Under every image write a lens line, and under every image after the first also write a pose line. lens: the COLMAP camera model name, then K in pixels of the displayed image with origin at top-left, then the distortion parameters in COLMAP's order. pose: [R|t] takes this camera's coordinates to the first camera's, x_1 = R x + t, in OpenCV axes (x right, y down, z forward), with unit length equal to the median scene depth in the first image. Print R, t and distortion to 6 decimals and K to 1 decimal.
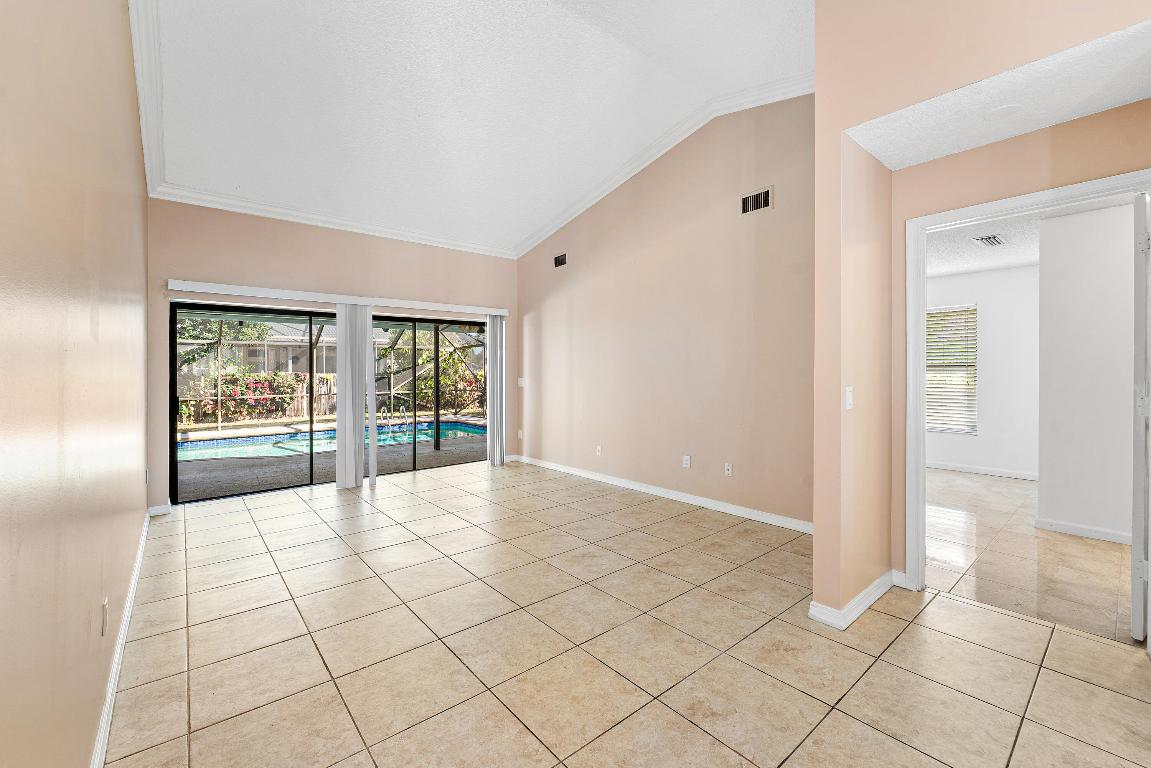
lens RADIAL K [[466.6, 0, 585.5], [0, 466.6, 350.6], [0, 0, 1]] dist [-0.001600, -0.000094]
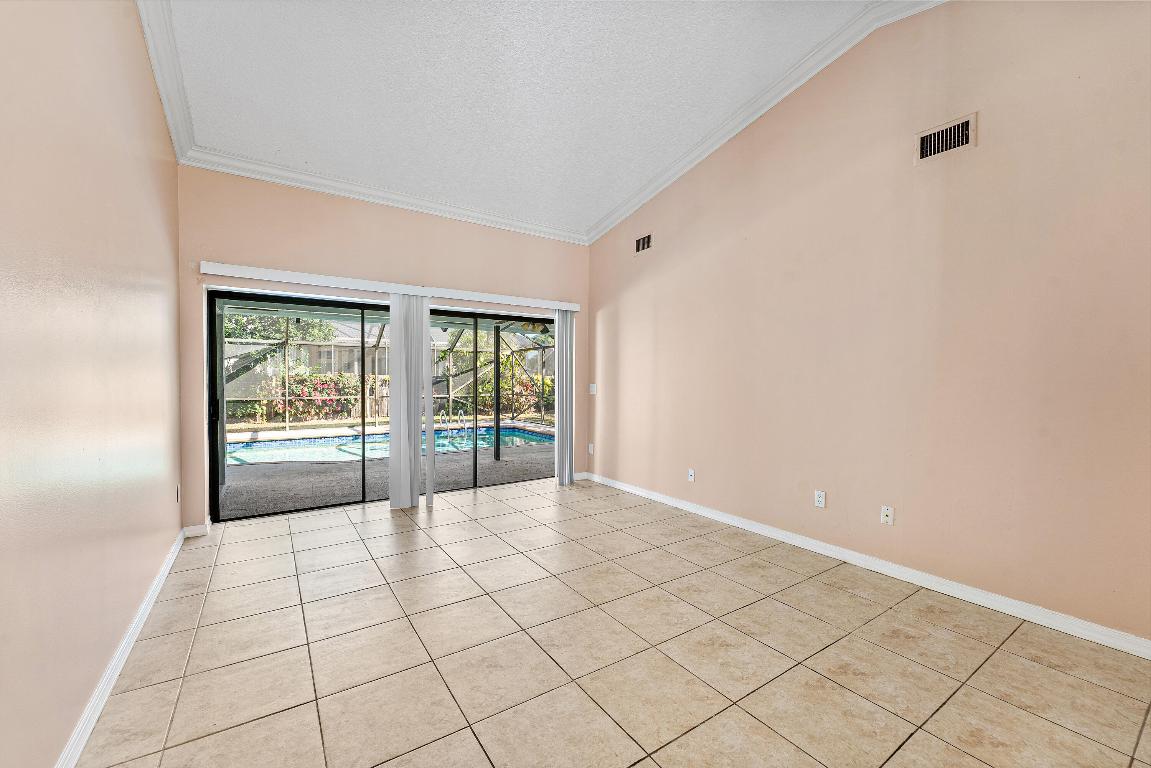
lens RADIAL K [[477.1, 0, 557.8], [0, 477.1, 370.2], [0, 0, 1]] dist [-0.001300, -0.000024]
pose [[0.985167, 0.013409, -0.171074, -0.053174], [-0.008074, 0.999460, 0.031842, 0.005720], [0.171409, -0.029988, 0.984744, 0.126109]]
